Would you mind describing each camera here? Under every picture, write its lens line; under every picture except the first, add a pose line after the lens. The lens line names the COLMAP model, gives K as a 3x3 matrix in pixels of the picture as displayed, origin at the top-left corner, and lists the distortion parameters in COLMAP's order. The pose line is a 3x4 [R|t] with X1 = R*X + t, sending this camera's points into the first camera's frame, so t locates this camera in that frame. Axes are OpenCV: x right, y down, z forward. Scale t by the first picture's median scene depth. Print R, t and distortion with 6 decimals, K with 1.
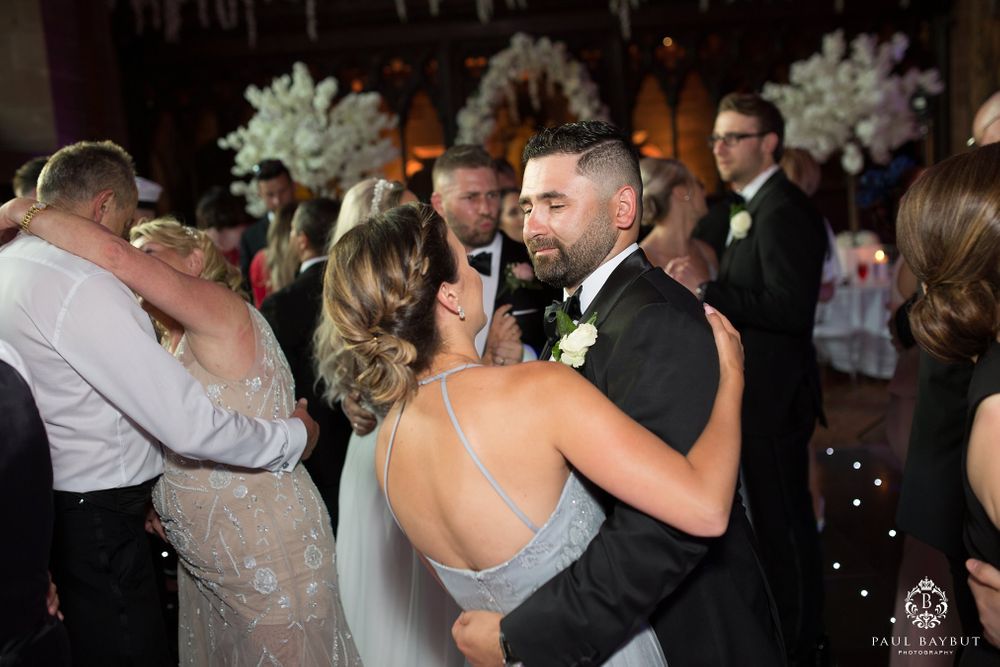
lens RADIAL K [[981.6, 0, 504.2], [0, 981.6, 324.9], [0, 0, 1]] dist [-0.024873, 0.000000]
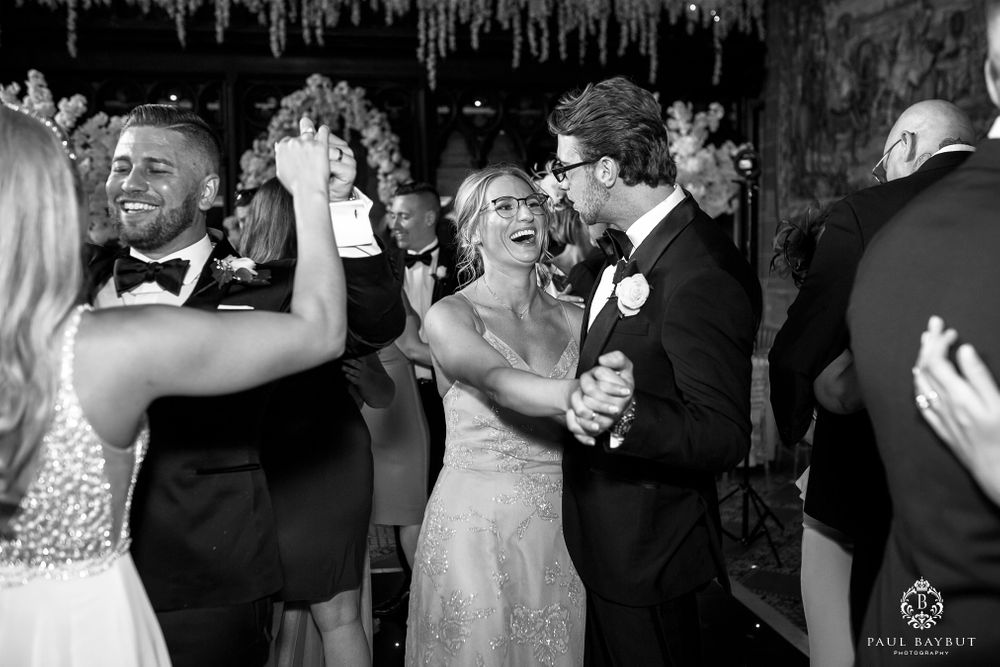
lens RADIAL K [[981.6, 0, 510.0], [0, 981.6, 323.0], [0, 0, 1]] dist [-0.024873, 0.000000]
pose [[0.978406, 0.049741, 0.200616, 0.028043], [-0.034408, 0.996264, -0.079206, -0.002644], [-0.203806, 0.070593, 0.976463, 0.123397]]
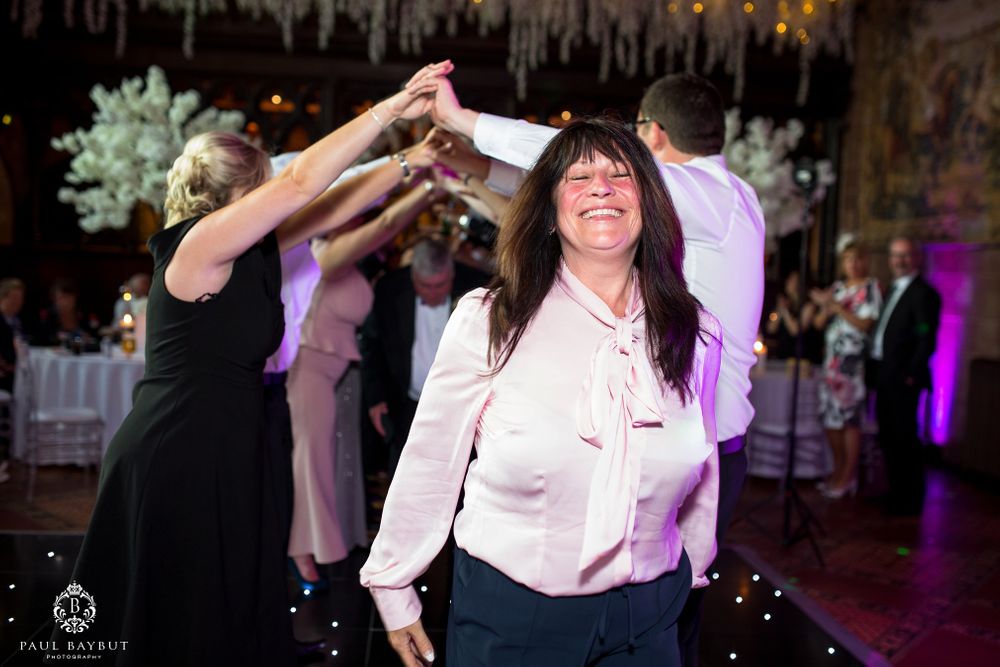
lens RADIAL K [[981.6, 0, 506.8], [0, 981.6, 326.5], [0, 0, 1]] dist [-0.024873, 0.000000]
pose [[0.987967, 0.104112, 0.114380, 0.030830], [-0.094639, 0.991846, -0.085351, 0.015011], [-0.122333, 0.073500, 0.989764, 0.084807]]
